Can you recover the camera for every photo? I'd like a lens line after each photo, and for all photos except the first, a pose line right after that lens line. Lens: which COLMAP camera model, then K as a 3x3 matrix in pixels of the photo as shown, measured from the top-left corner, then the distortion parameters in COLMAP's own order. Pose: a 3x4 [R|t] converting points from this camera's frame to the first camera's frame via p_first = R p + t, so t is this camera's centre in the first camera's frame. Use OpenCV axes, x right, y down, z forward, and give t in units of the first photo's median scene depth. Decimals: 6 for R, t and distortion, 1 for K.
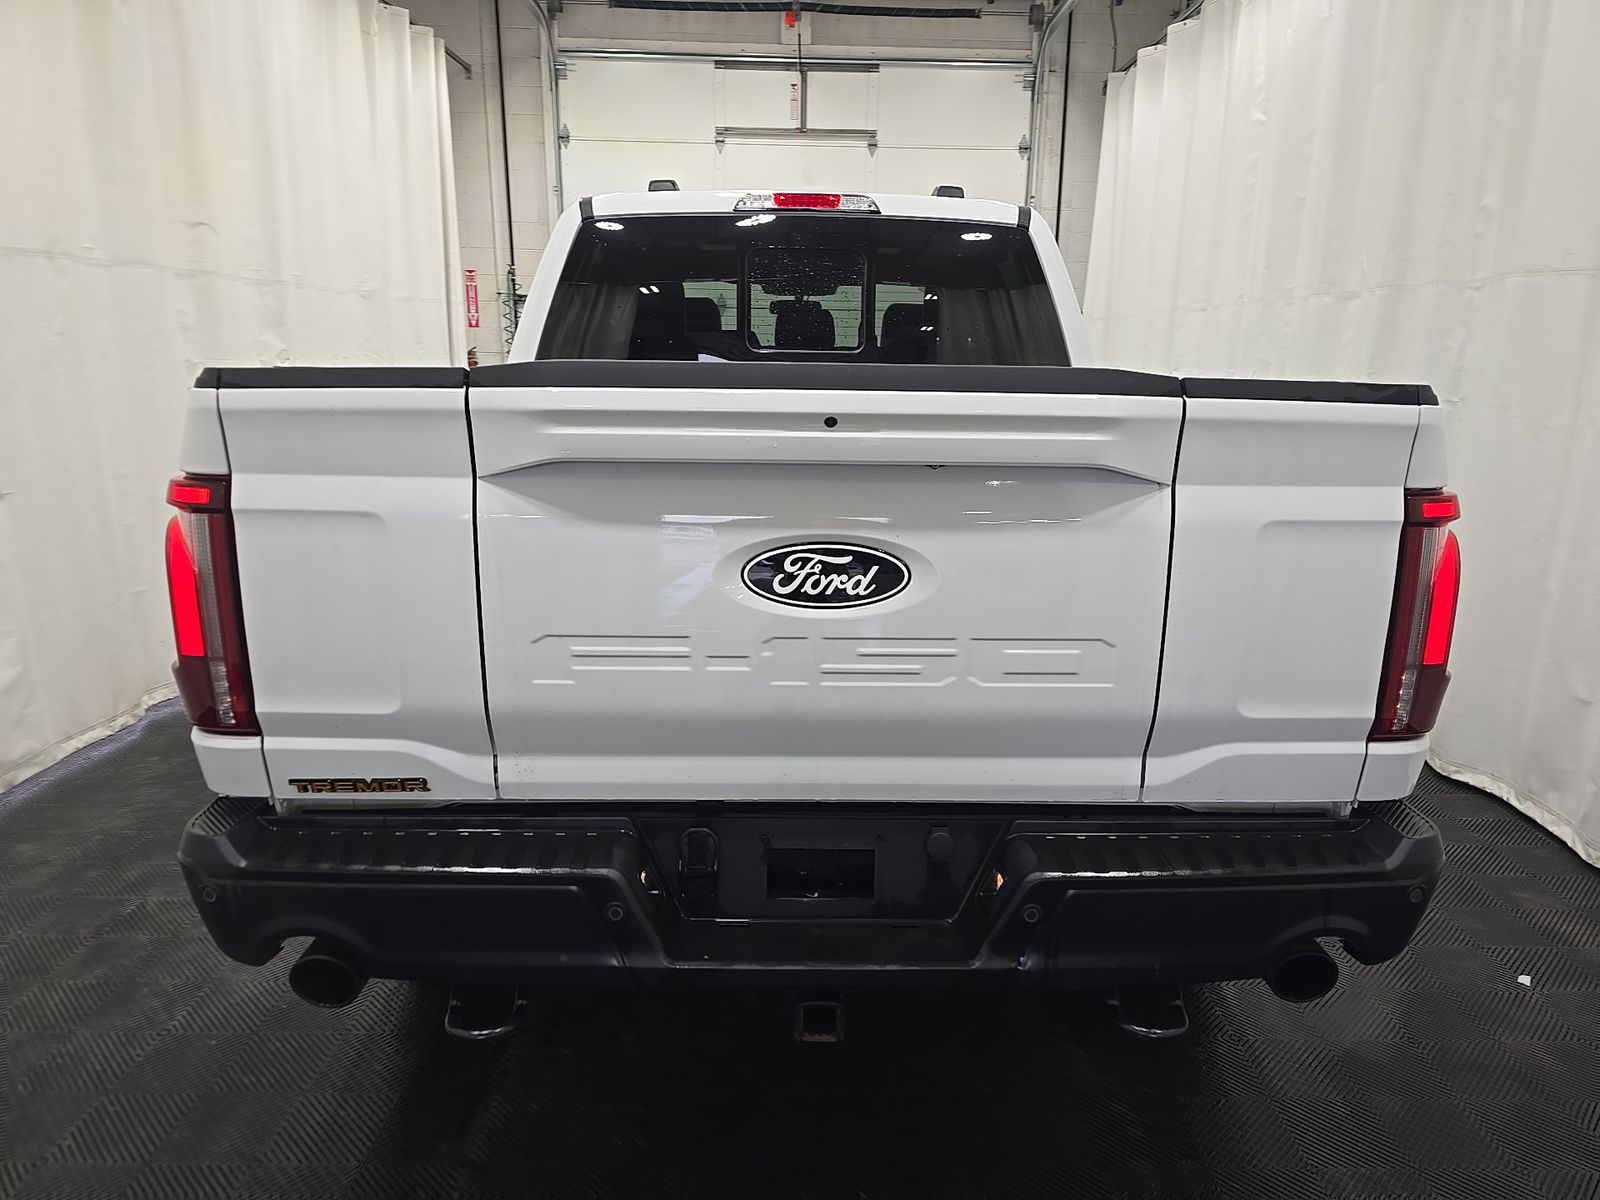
lens RADIAL K [[1047.2, 0, 806.2], [0, 1047.2, 608.6], [0, 0, 1]] dist [0.055676, -0.039831]
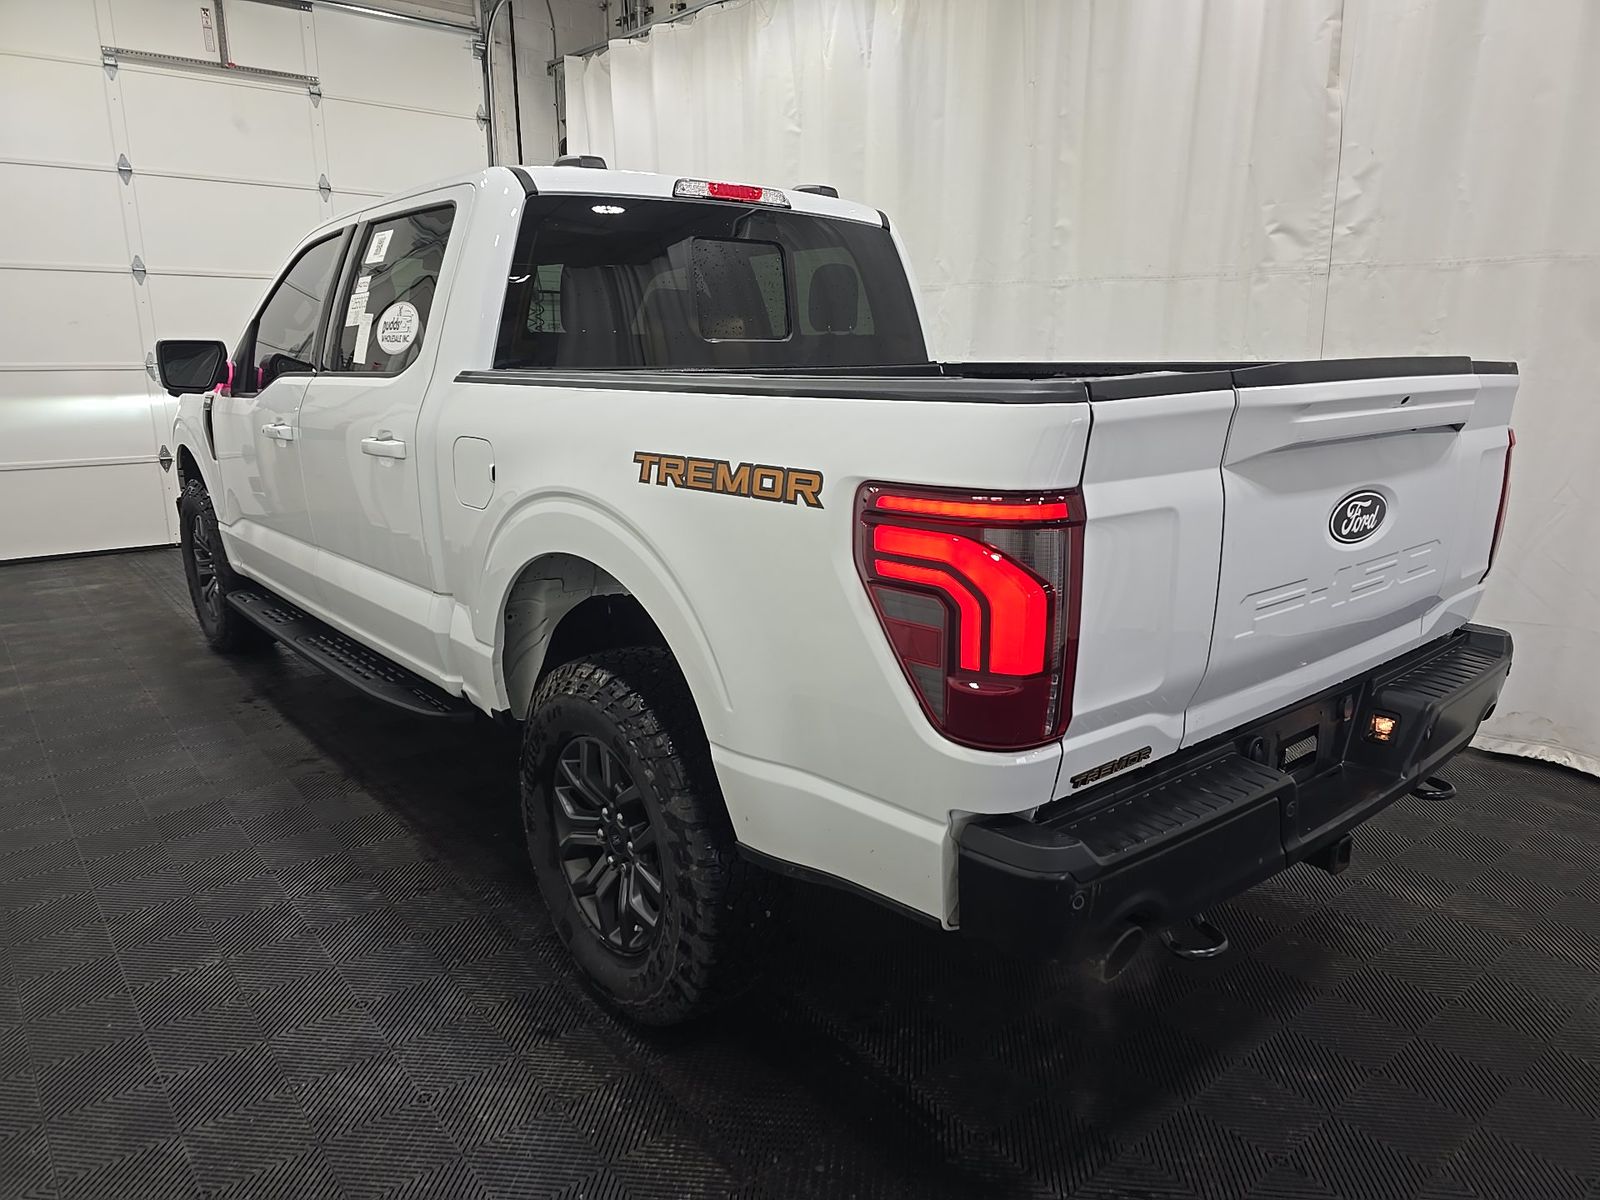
lens RADIAL K [[1073.6, 0, 800.0], [0, 1073.6, 600.0], [0, 0, 1]] dist [0.057251, -0.048252]
pose [[0.779073, -0.159415, 0.606327, -0.617065], [0.152781, 0.986250, 0.062995, -0.054675], [-0.608033, 0.043558, 0.792716, 0.153743]]
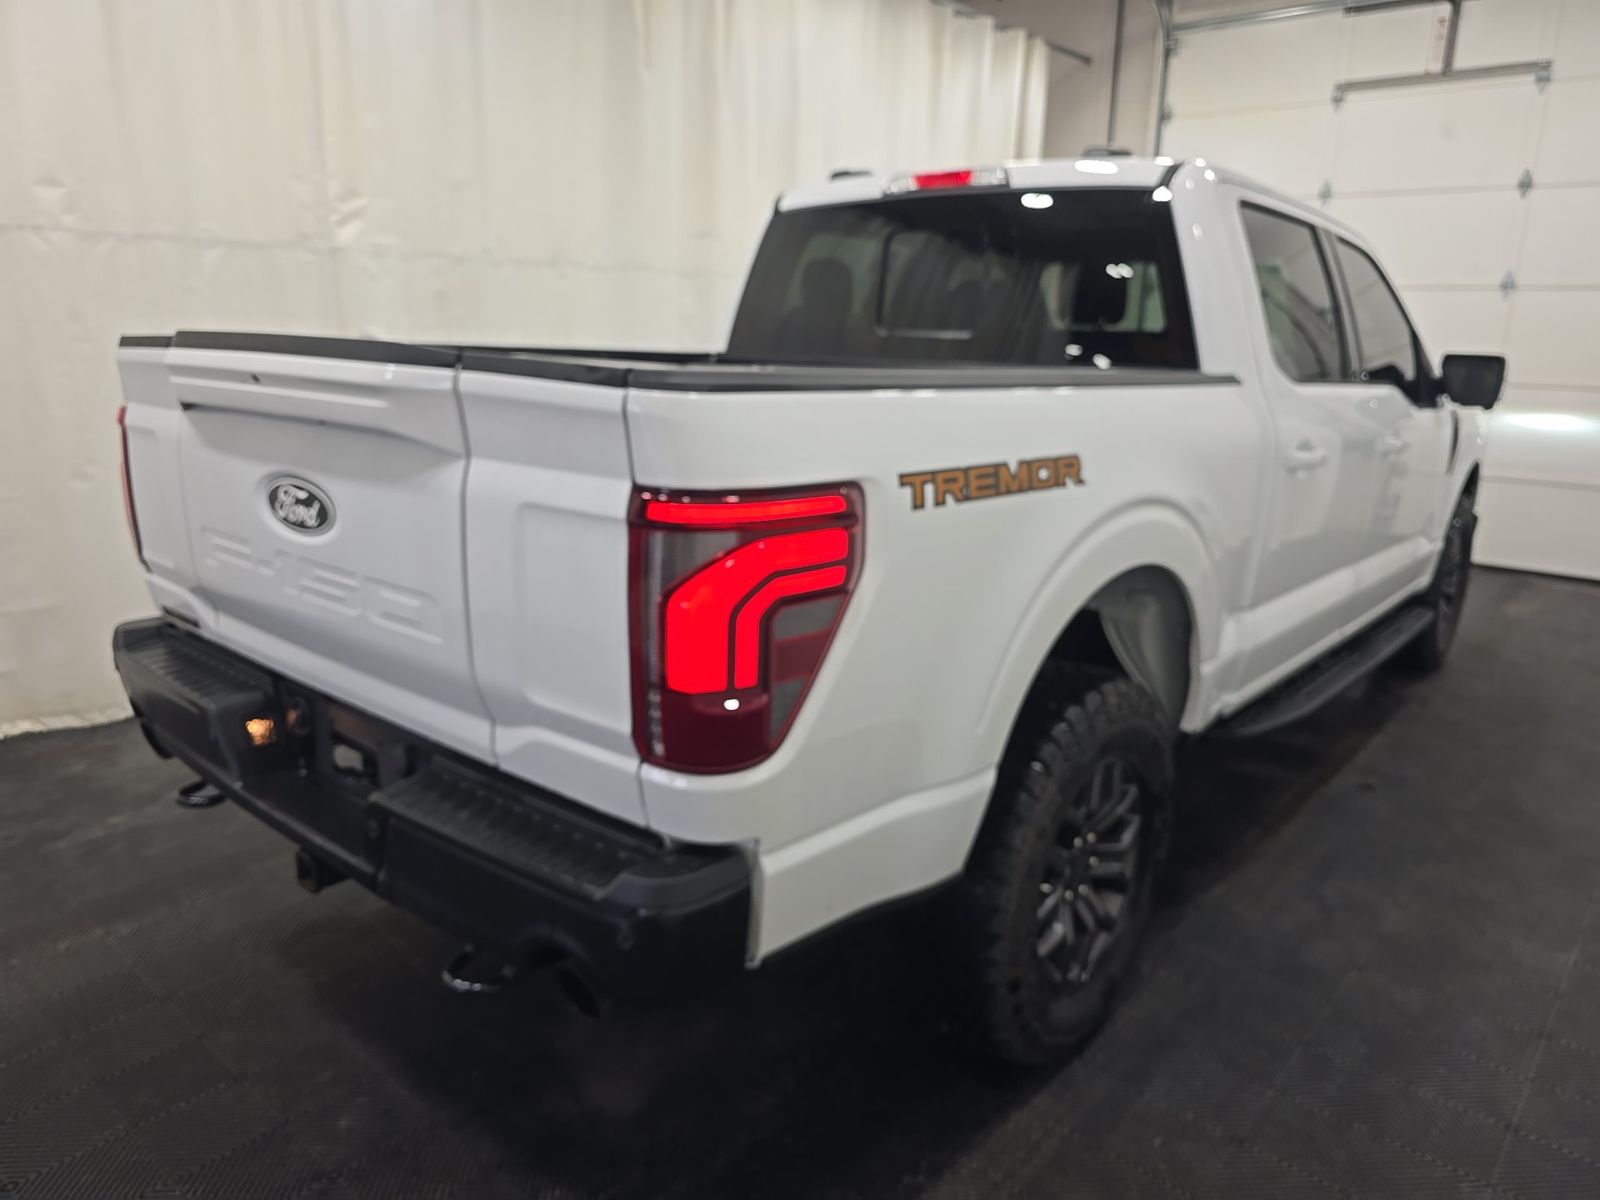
lens RADIAL K [[1073.2, 0, 842.7], [0, 1073.2, 607.2], [0, 0, 1]] dist [0.043027, -0.045043]
pose [[0.768670, 0.164226, -0.618205, 0.582845], [-0.162454, 0.984912, 0.059647, -0.041968], [0.618673, 0.054581, 0.783751, 0.182421]]
